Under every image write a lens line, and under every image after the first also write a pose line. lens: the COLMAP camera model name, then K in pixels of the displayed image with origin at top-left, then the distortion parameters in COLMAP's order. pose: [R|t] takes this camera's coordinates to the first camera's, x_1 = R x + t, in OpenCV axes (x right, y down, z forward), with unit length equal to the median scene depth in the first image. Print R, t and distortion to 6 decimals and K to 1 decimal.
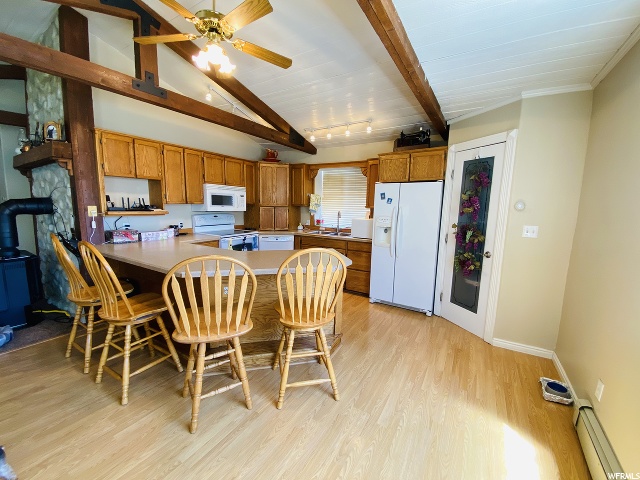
lens RADIAL K [[259.1, 0, 325.0], [0, 259.1, 241.9], [0, 0, 1]] dist [-0.015986, -0.005216]
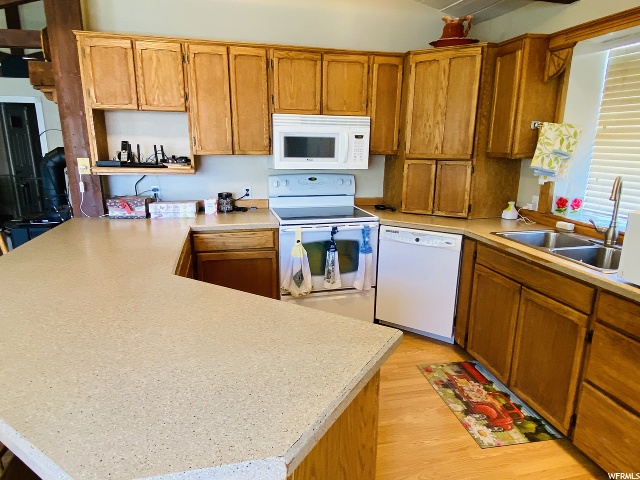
lens RADIAL K [[403.6, 0, 319.1], [0, 403.6, 244.4], [0, 0, 1]] dist [0.019336, -0.019079]
pose [[0.681876, 0.156578, -0.714513, 0.180236], [-0.097792, 0.987566, 0.123090, -0.070286], [0.724901, -0.014059, 0.688709, 0.458011]]
